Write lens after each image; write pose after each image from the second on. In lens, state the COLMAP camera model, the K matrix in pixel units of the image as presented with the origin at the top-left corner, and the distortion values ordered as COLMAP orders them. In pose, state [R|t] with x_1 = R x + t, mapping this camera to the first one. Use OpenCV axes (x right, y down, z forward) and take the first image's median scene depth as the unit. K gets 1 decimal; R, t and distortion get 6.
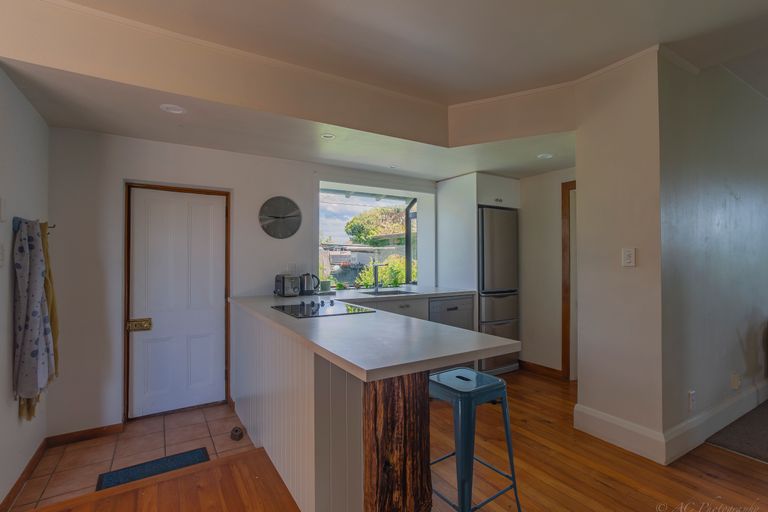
lens RADIAL K [[372.5, 0, 384.0], [0, 372.5, 256.0], [0, 0, 1]] dist [-0.000962, 0.000615]
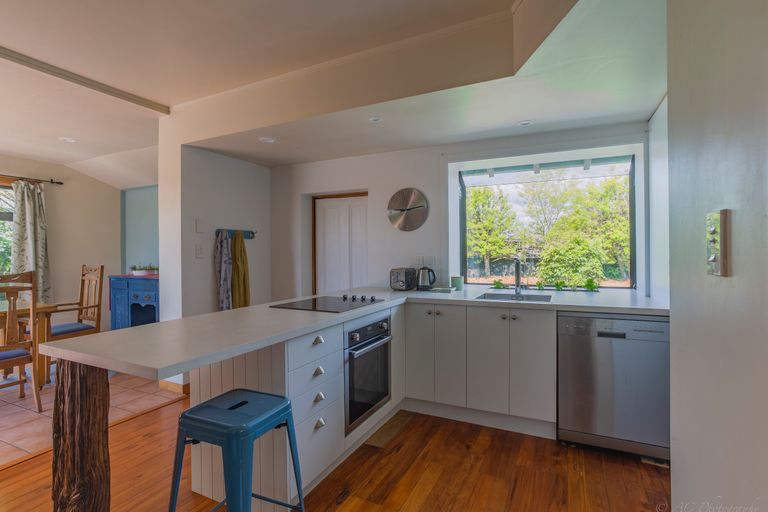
lens RADIAL K [[372.5, 0, 384.0], [0, 372.5, 256.0], [0, 0, 1]] dist [-0.000962, 0.000615]
pose [[0.549671, 0.004898, -0.835367, 0.515181], [0.010853, 0.999857, 0.013004, 0.005284], [0.835310, -0.016214, 0.549539, 0.404723]]
